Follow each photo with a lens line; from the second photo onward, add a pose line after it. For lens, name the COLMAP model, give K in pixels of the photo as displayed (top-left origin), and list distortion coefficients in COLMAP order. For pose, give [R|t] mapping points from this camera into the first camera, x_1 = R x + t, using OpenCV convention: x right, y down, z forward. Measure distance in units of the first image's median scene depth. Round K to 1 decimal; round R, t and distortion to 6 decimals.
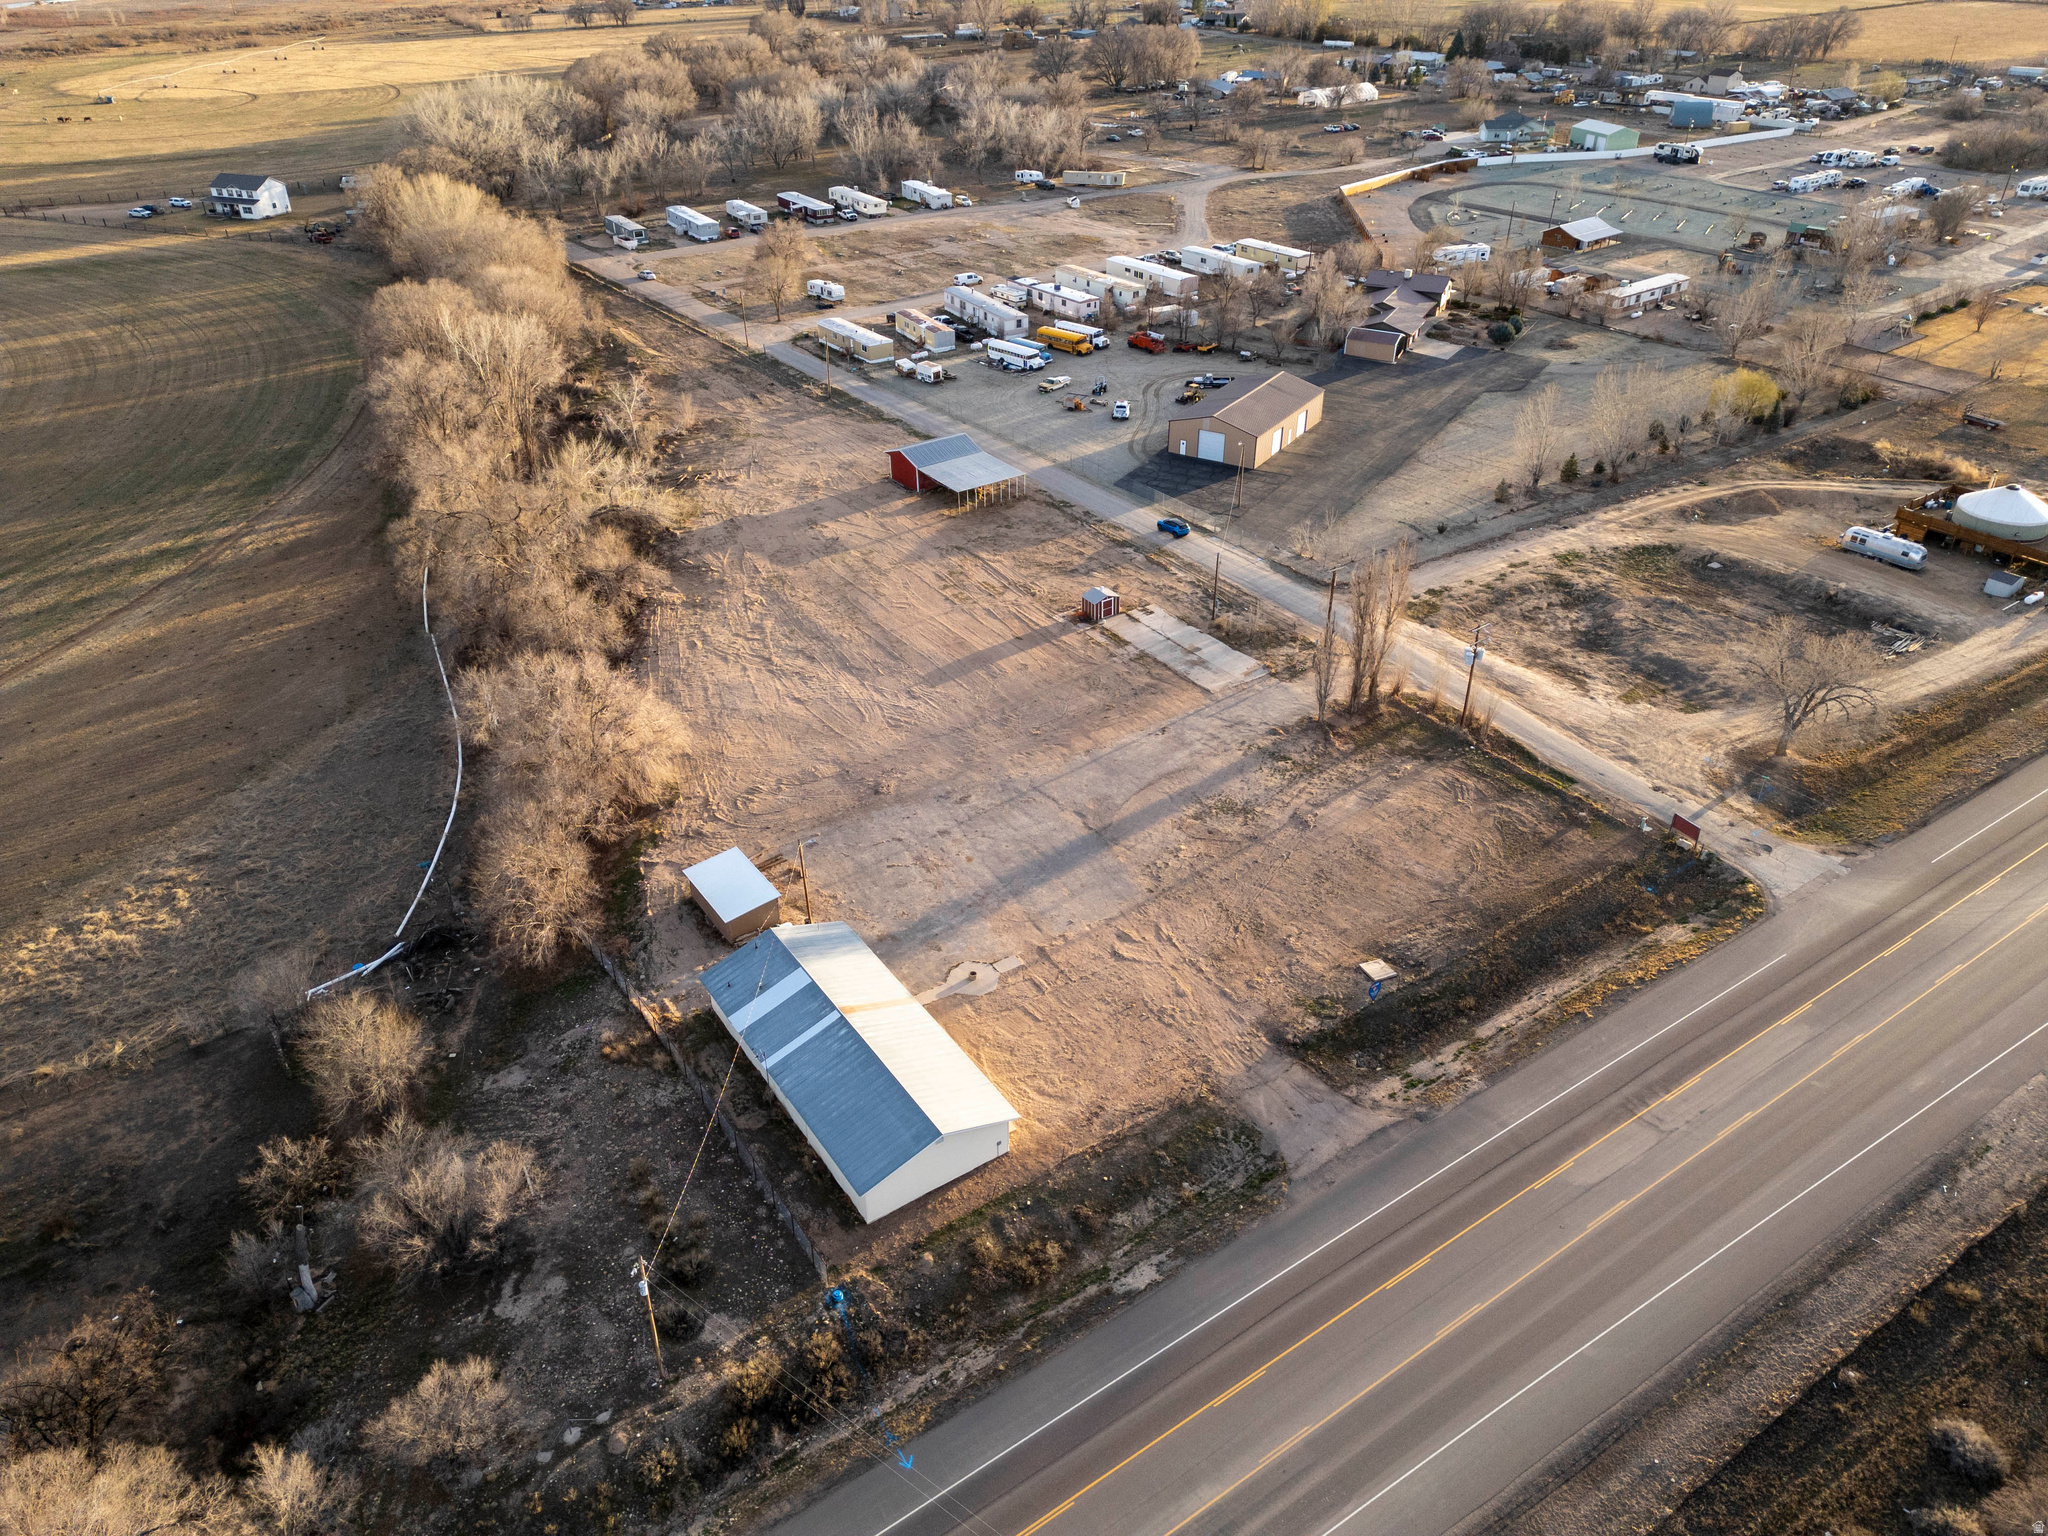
lens RADIAL K [[1431.8, 0, 1022.8], [0, 1431.8, 765.8], [0, 0, 1]] dist [0.074629, -0.069026]
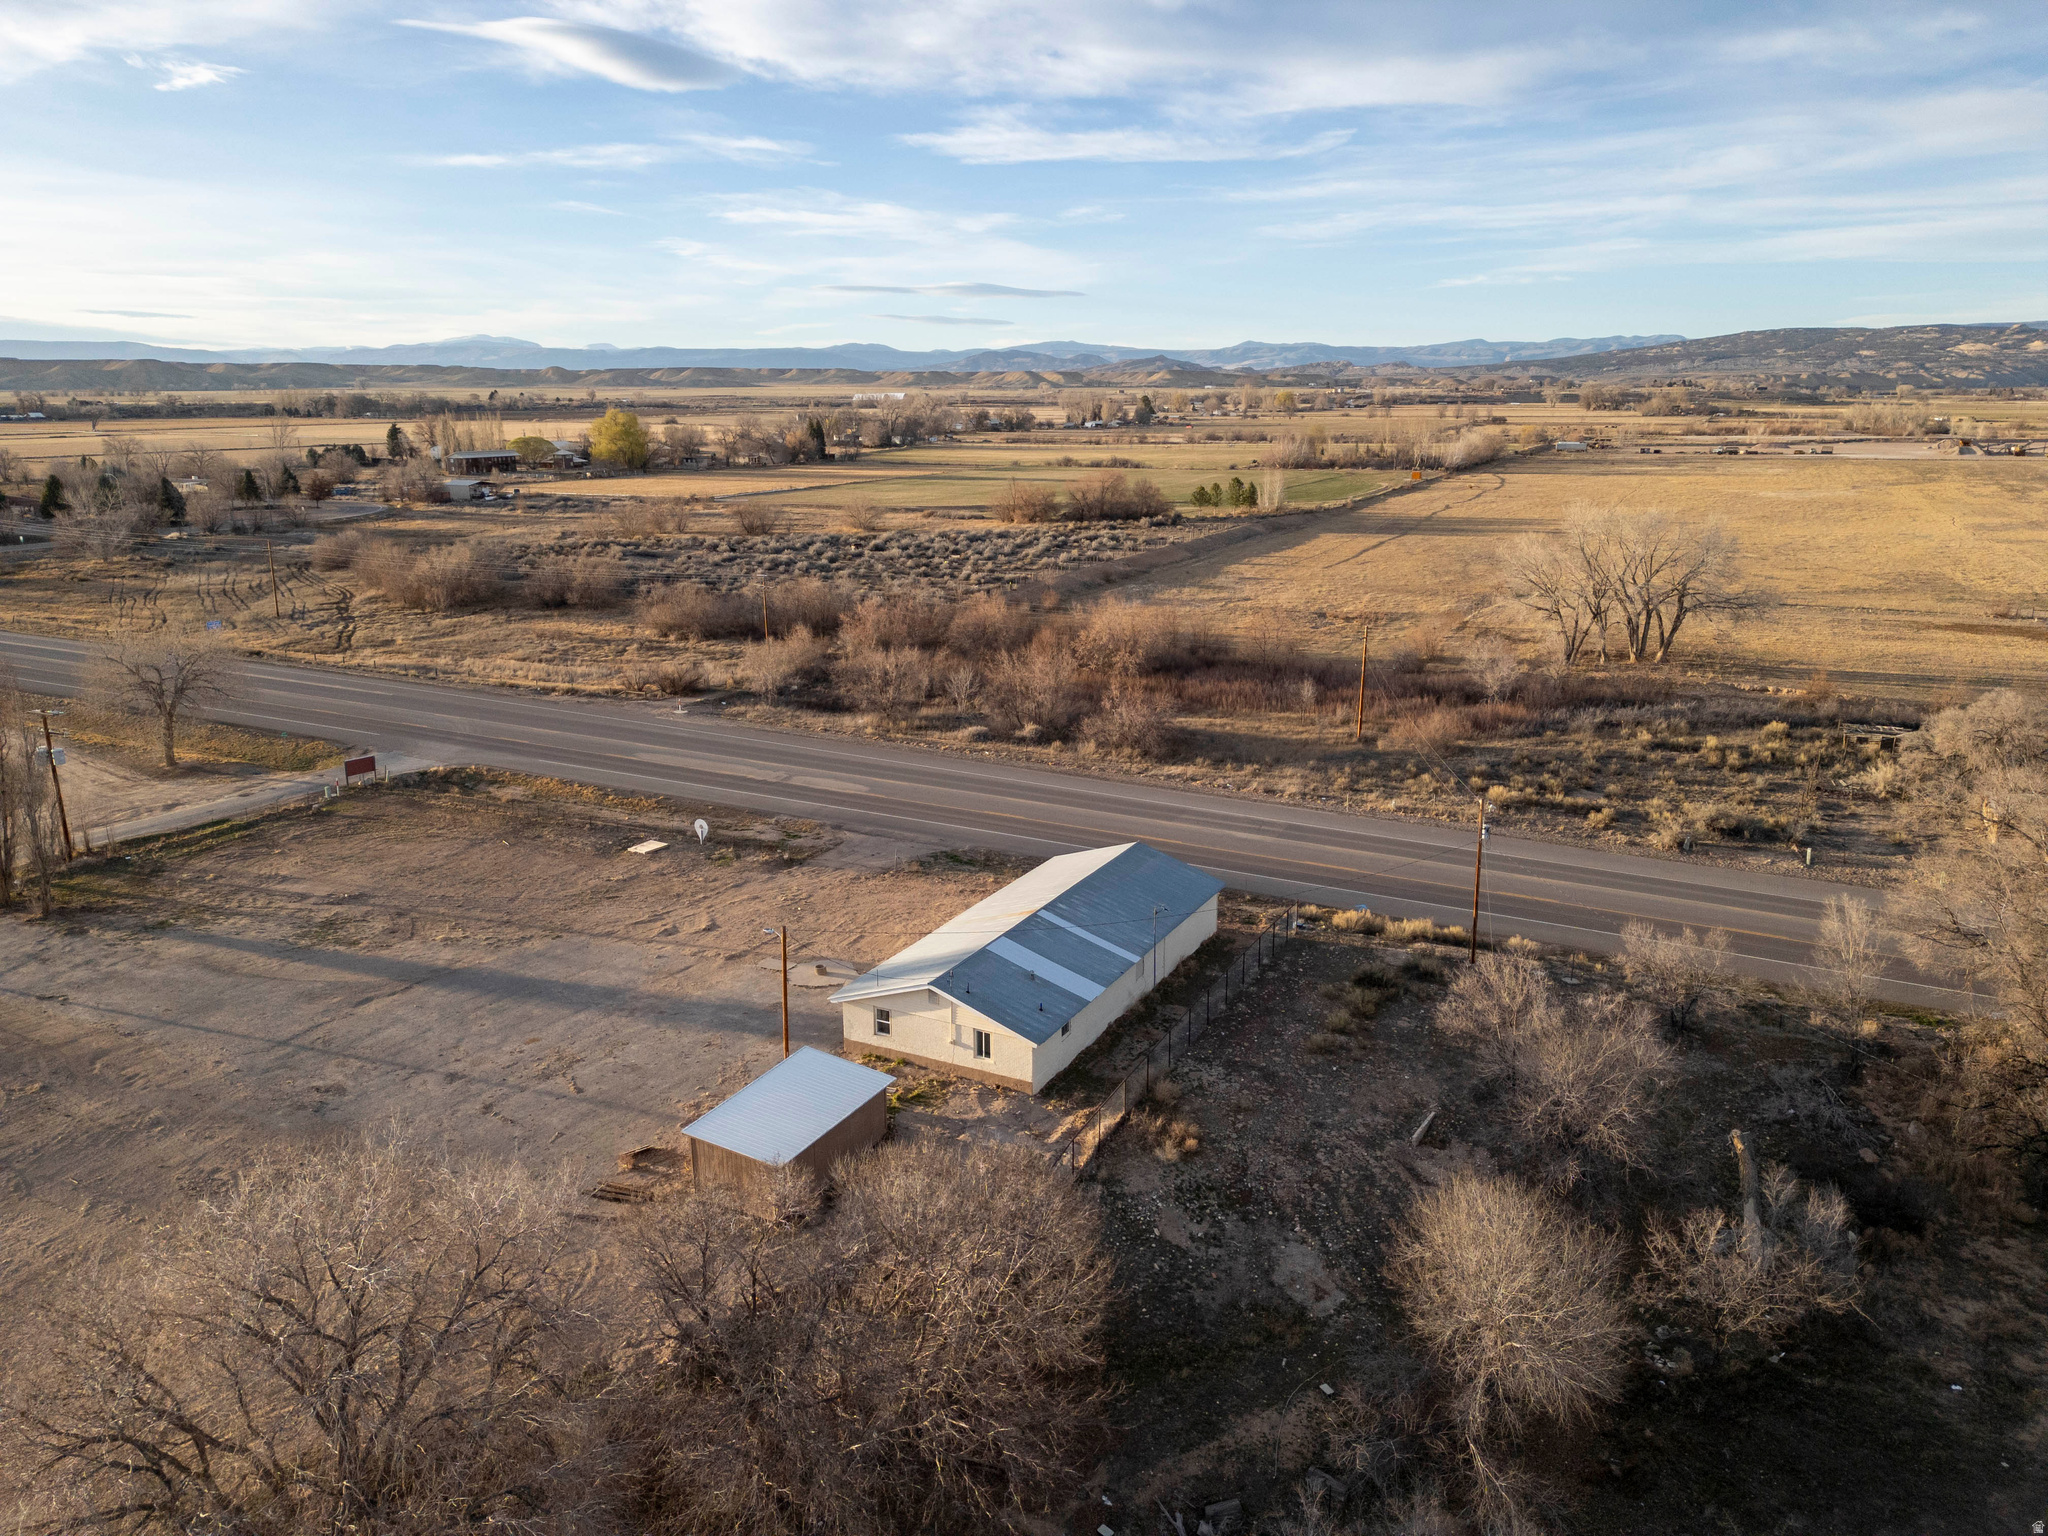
lens RADIAL K [[1431.8, 0, 1032.9], [0, 1431.8, 756.8], [0, 0, 1]] dist [0.074629, -0.069026]
pose [[-0.476732, -0.207357, 0.854242, -0.540364], [0.469713, 0.761325, 0.446938, -0.168242], [-0.743032, 0.614318, -0.265549, 0.808992]]
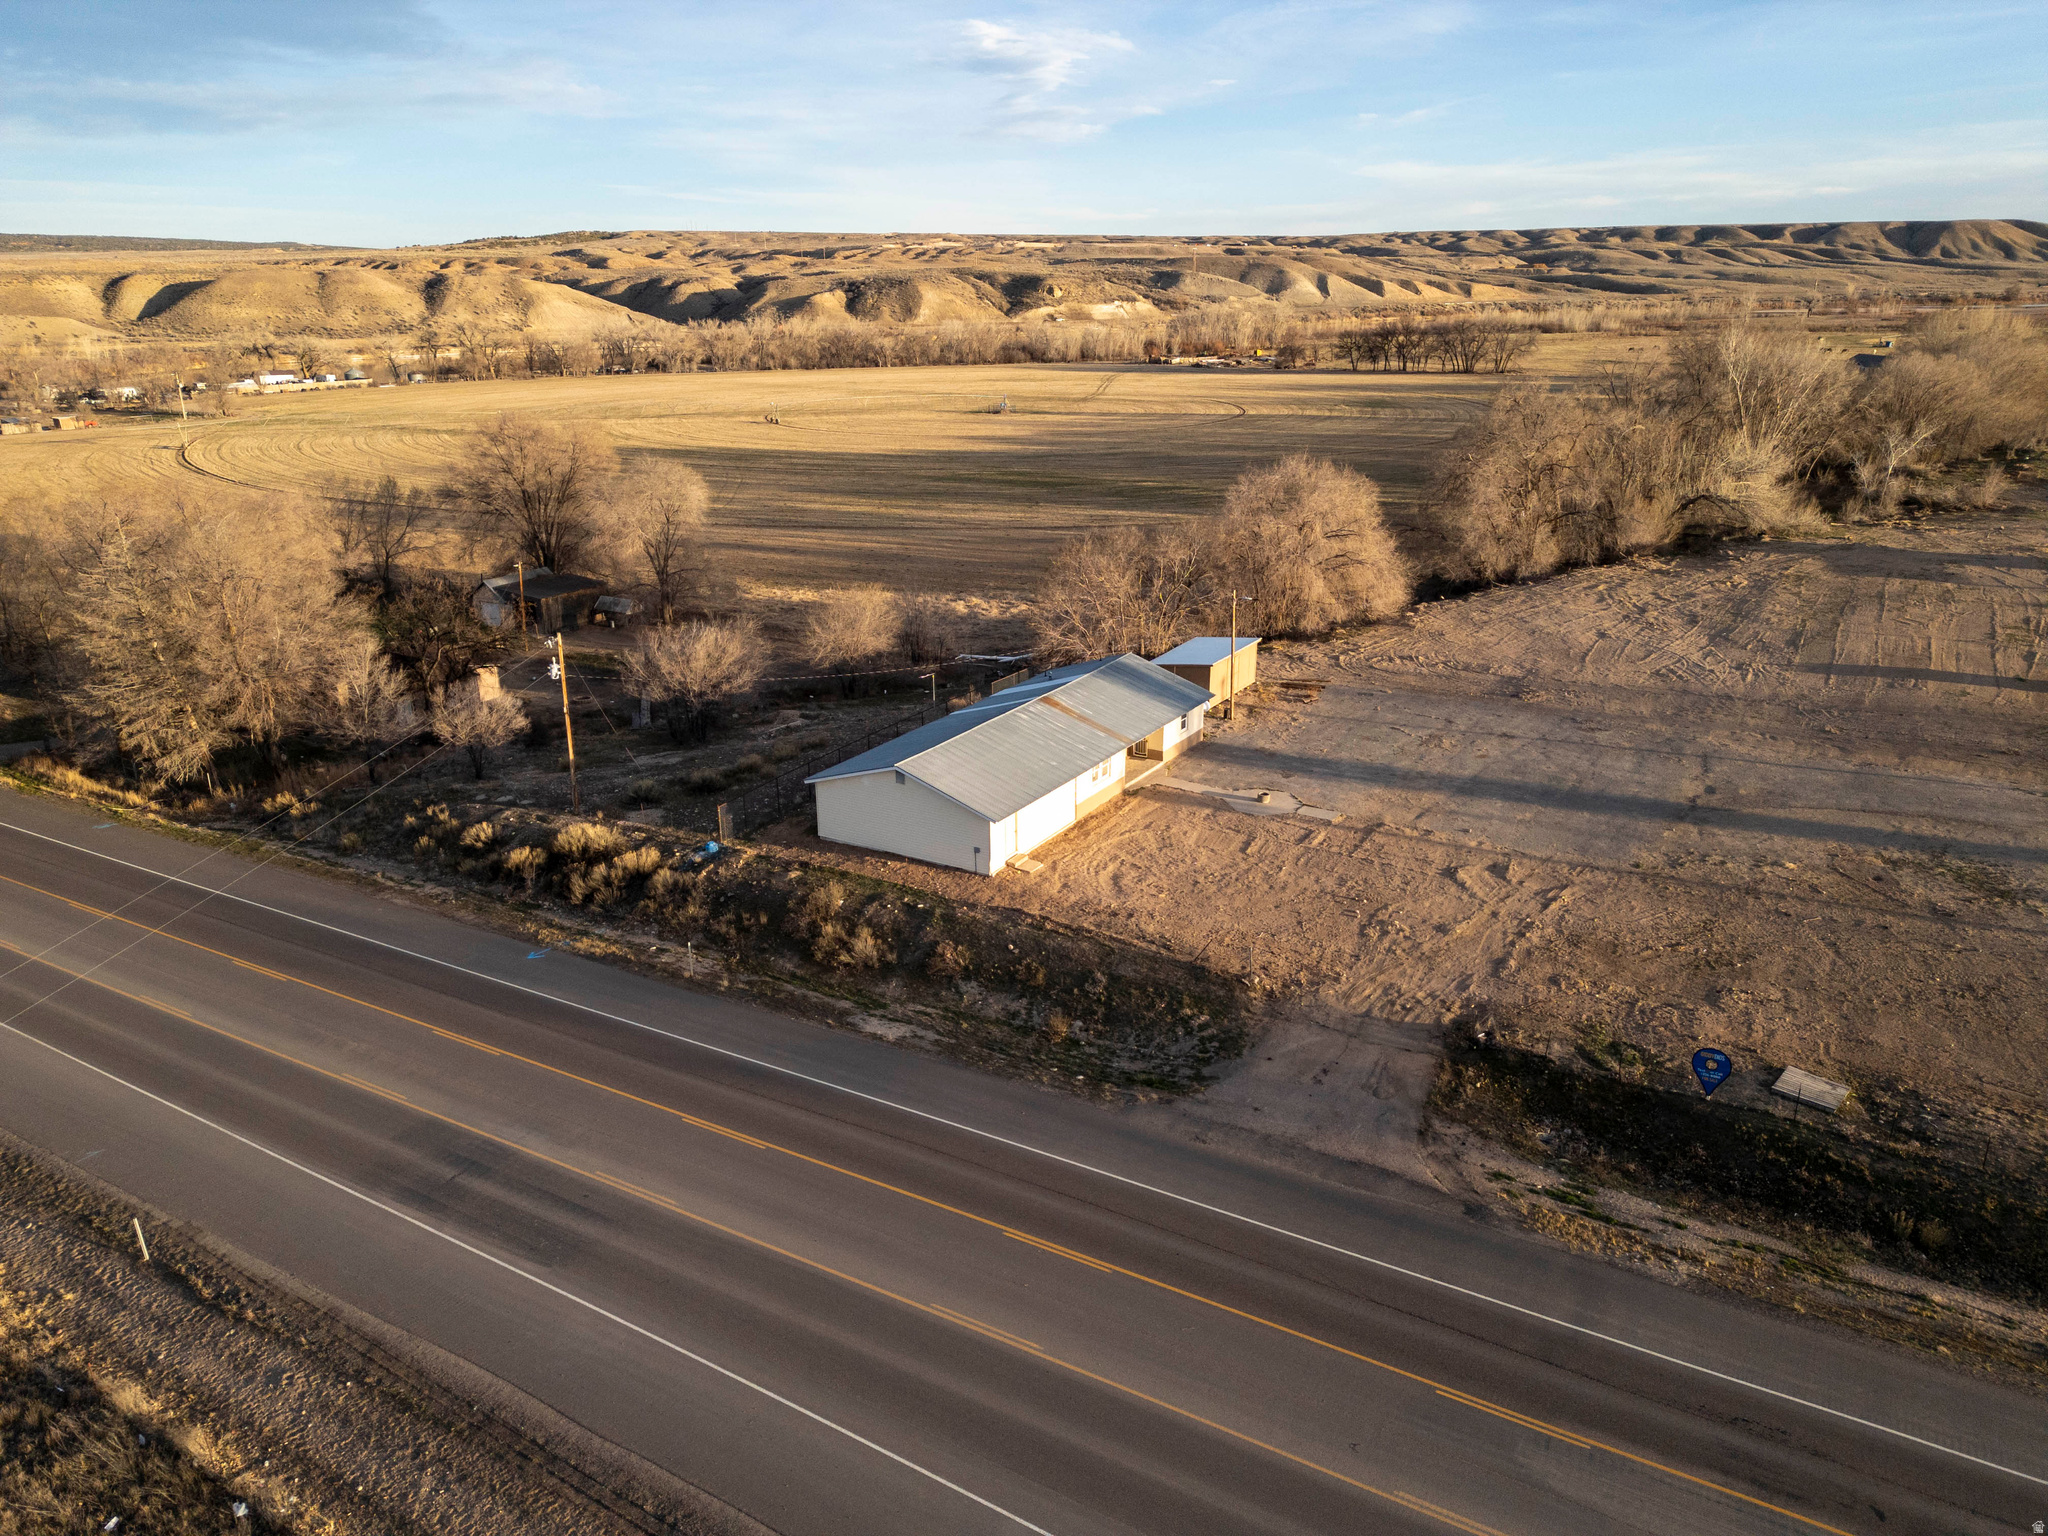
lens RADIAL K [[1431.8, 0, 1038.4], [0, 1431.8, 767.0], [0, 0, 1]] dist [0.074629, -0.069026]
pose [[0.421963, 0.292202, -0.858234, 0.402958], [-0.468034, 0.880948, 0.069820, 0.105409], [0.776461, 0.372221, 0.508488, 0.421596]]
